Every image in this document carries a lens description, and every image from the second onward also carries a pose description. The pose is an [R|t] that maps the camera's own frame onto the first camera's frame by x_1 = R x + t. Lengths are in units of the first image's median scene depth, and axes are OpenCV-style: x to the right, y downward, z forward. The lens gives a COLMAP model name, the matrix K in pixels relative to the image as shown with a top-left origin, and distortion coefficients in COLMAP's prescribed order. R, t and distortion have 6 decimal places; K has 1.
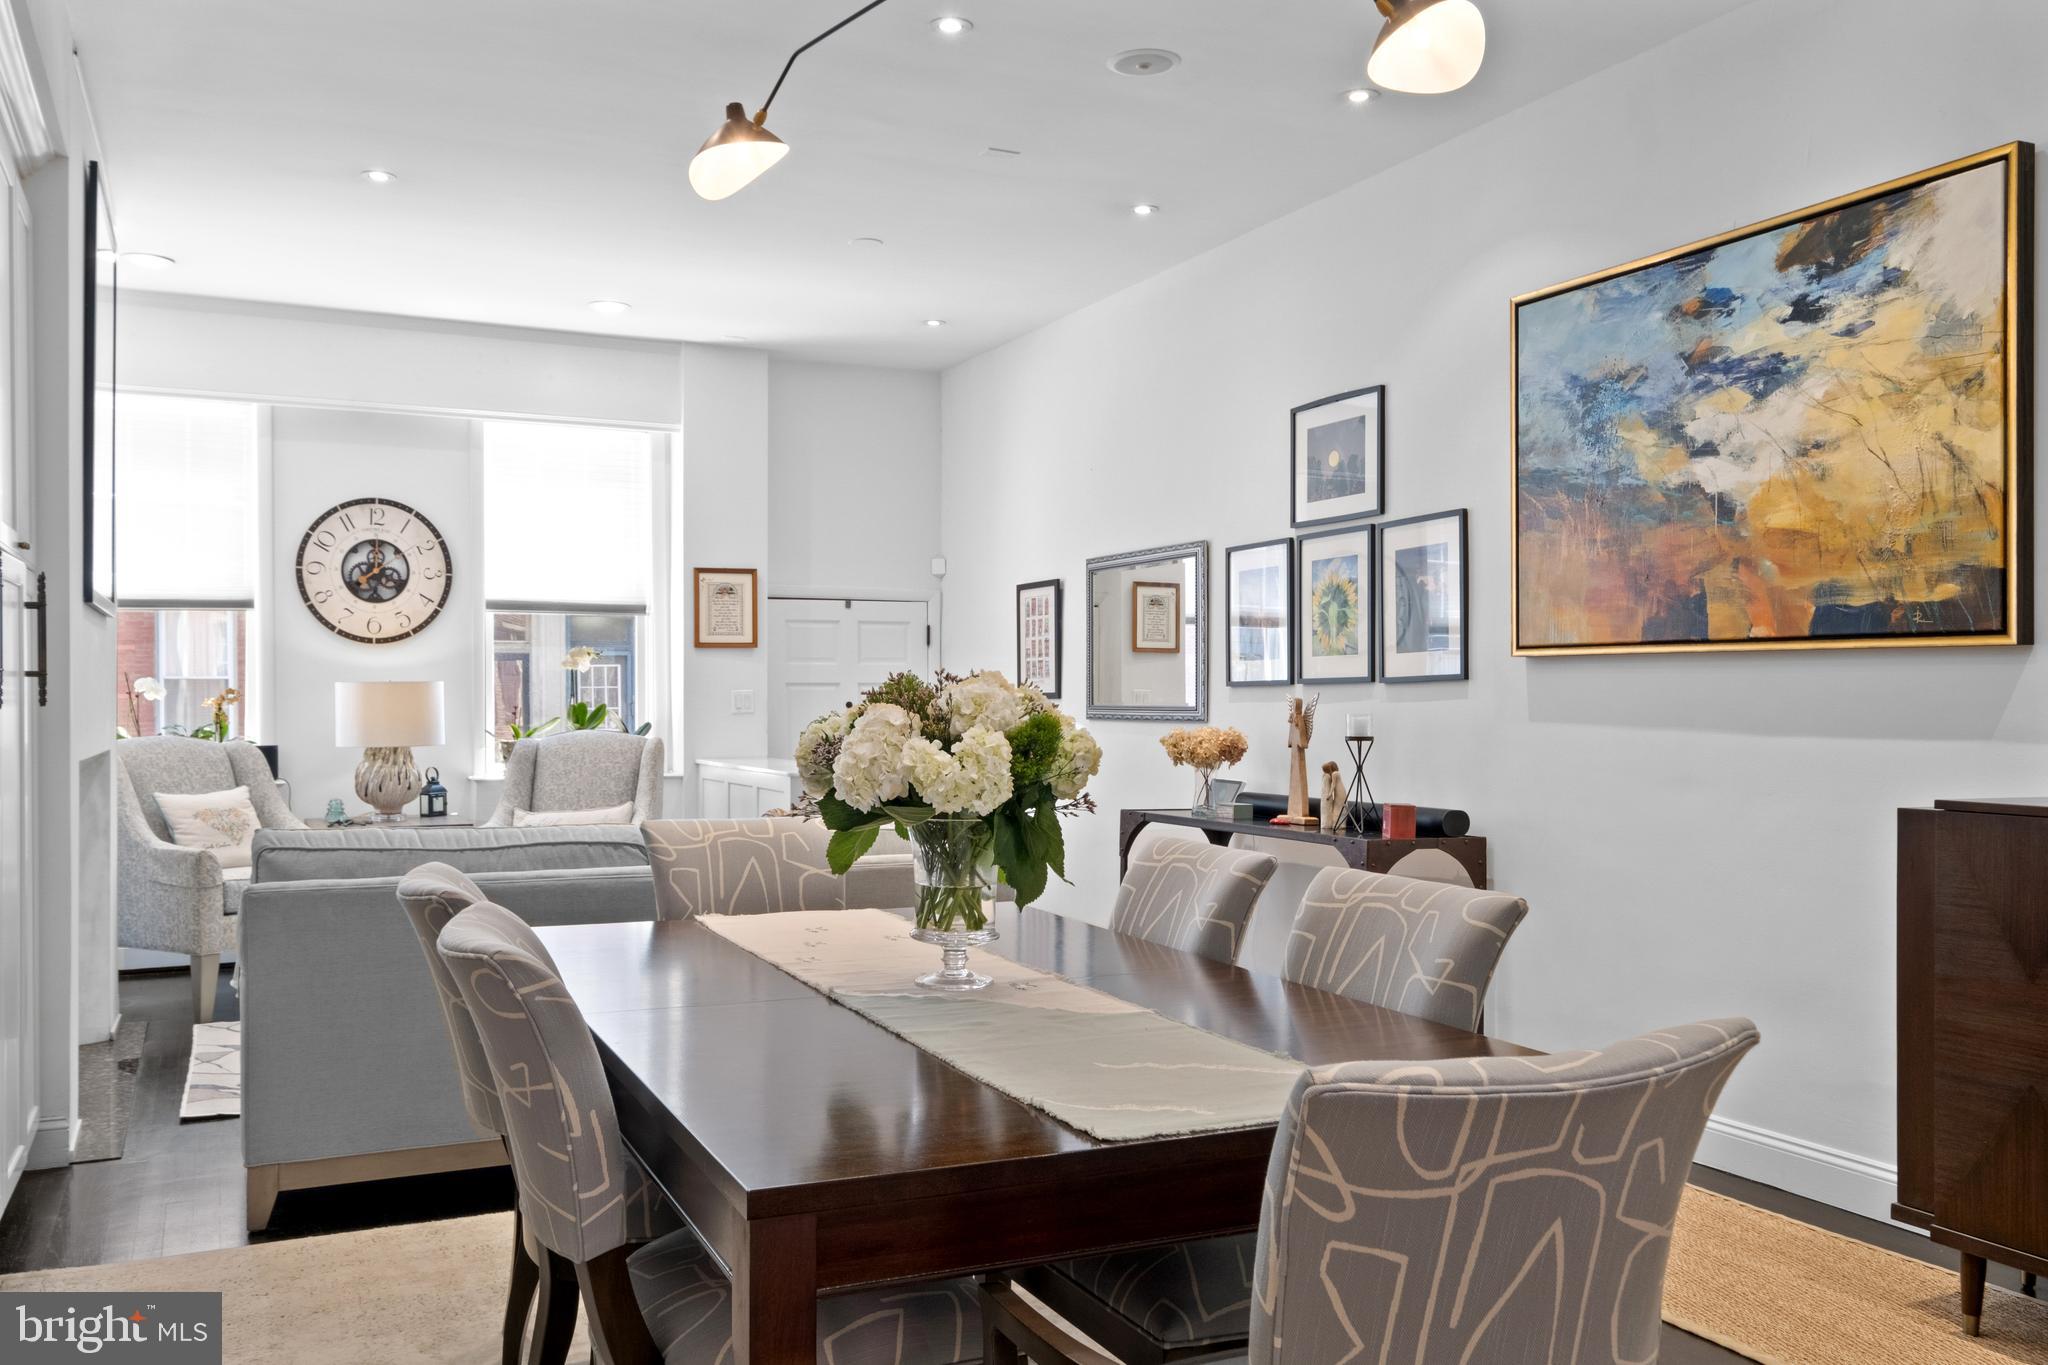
lens RADIAL K [[1719.7, 0, 1034.2], [0, 1719.7, 700.5], [0, 0, 1]] dist [-0.005153, 0.044137]
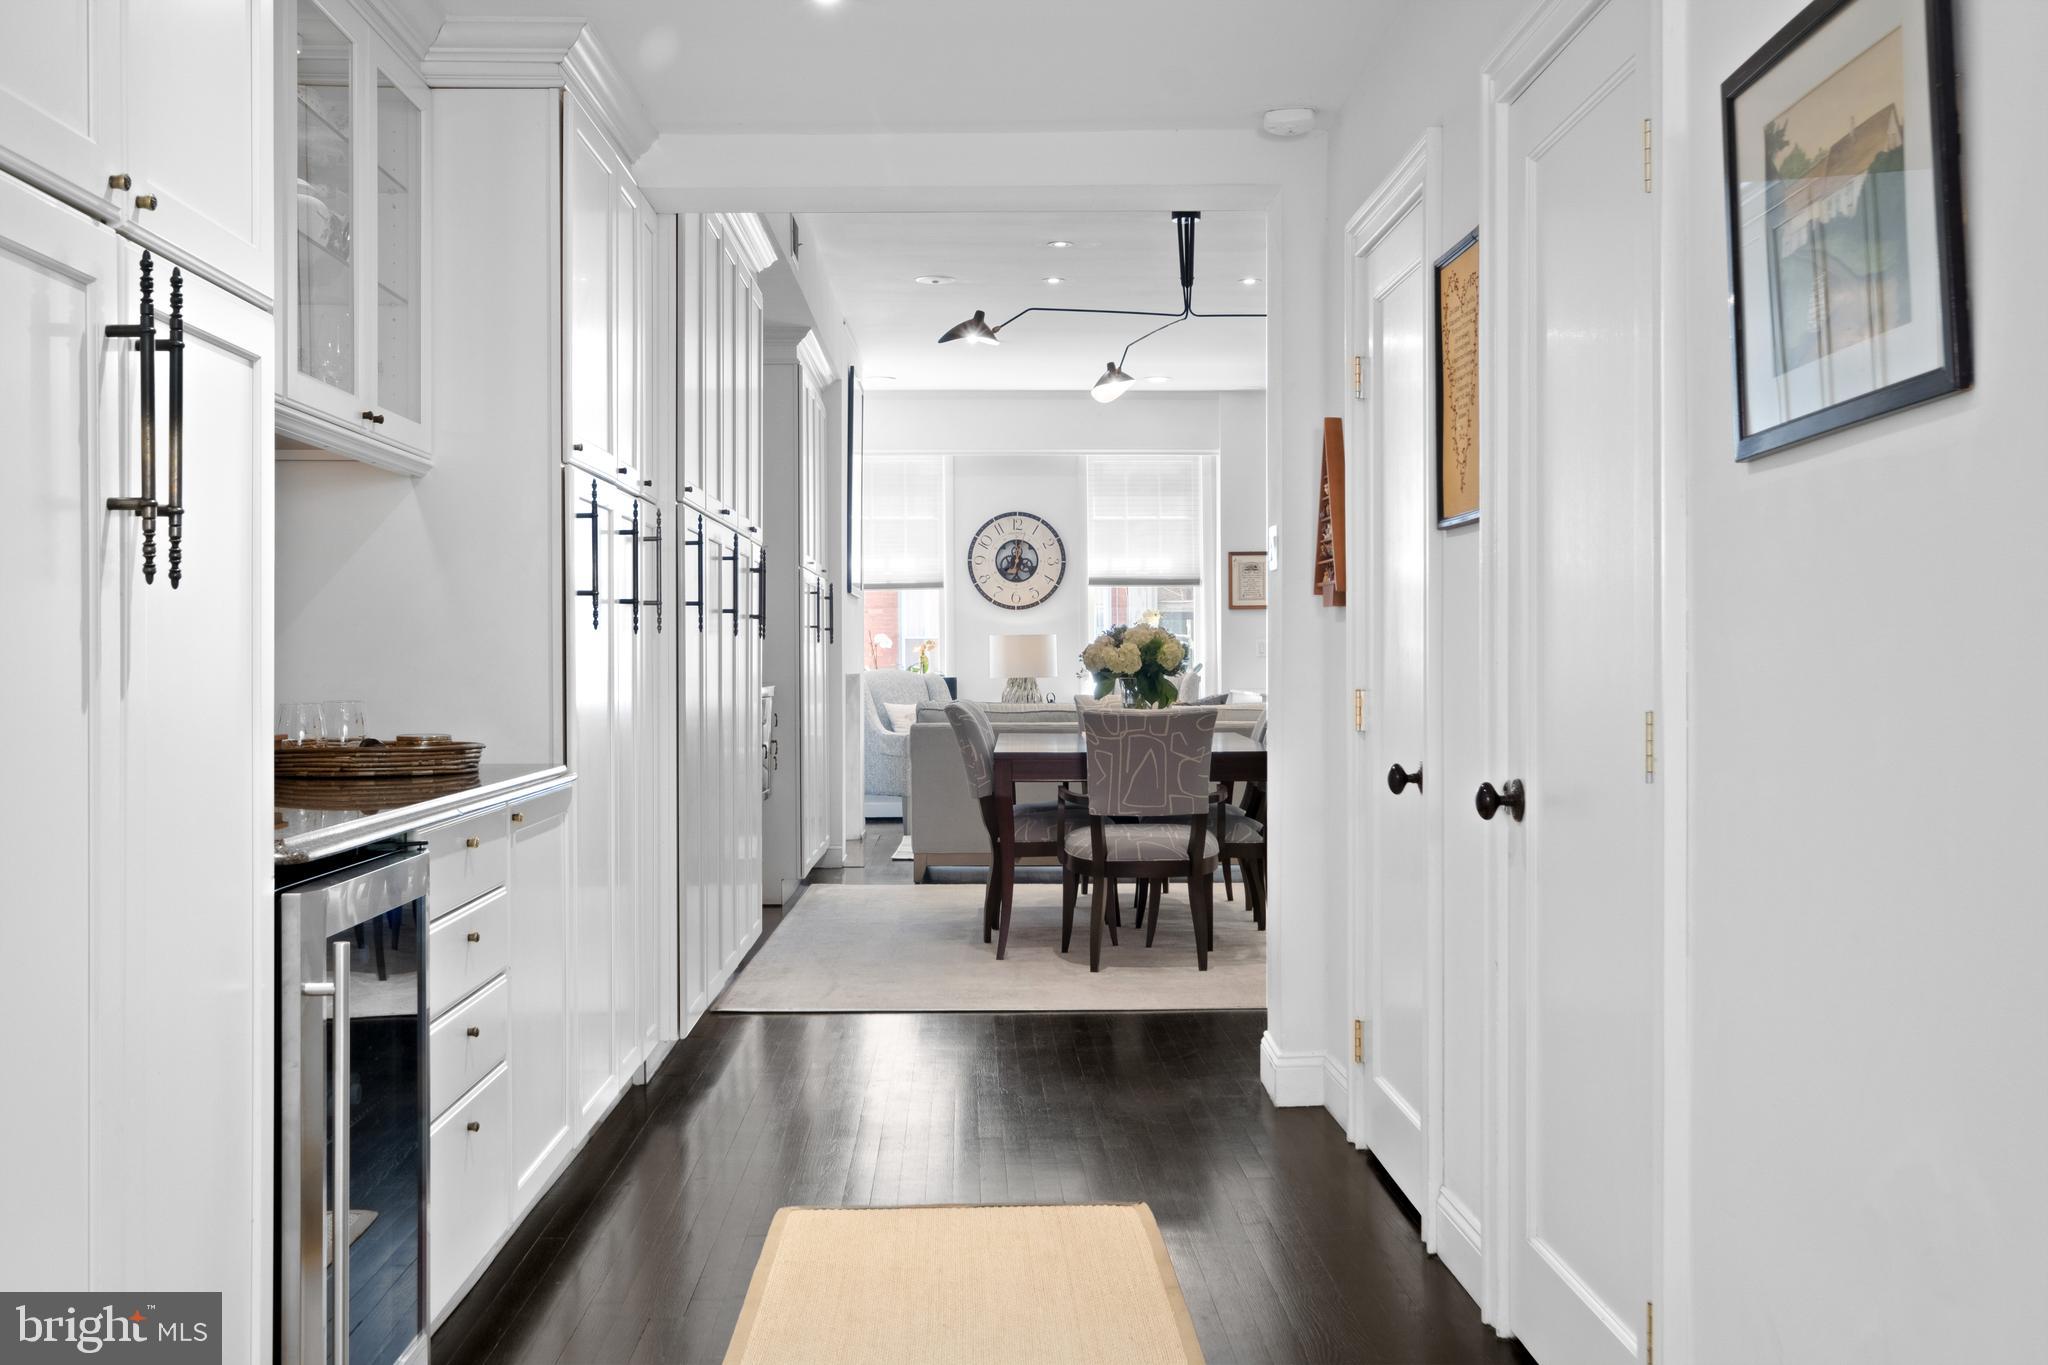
lens RADIAL K [[2206.6, 0, 1019.3], [0, 2206.6, 682.2], [0, 0, 1]] dist [0.014007, 0.000000]
pose [[0.911863, 0.000448, -0.410494, 0.417062], [0.002385, 0.999977, 0.006391, 0.018205], [0.410487, -0.006806, 0.911841, -0.767017]]
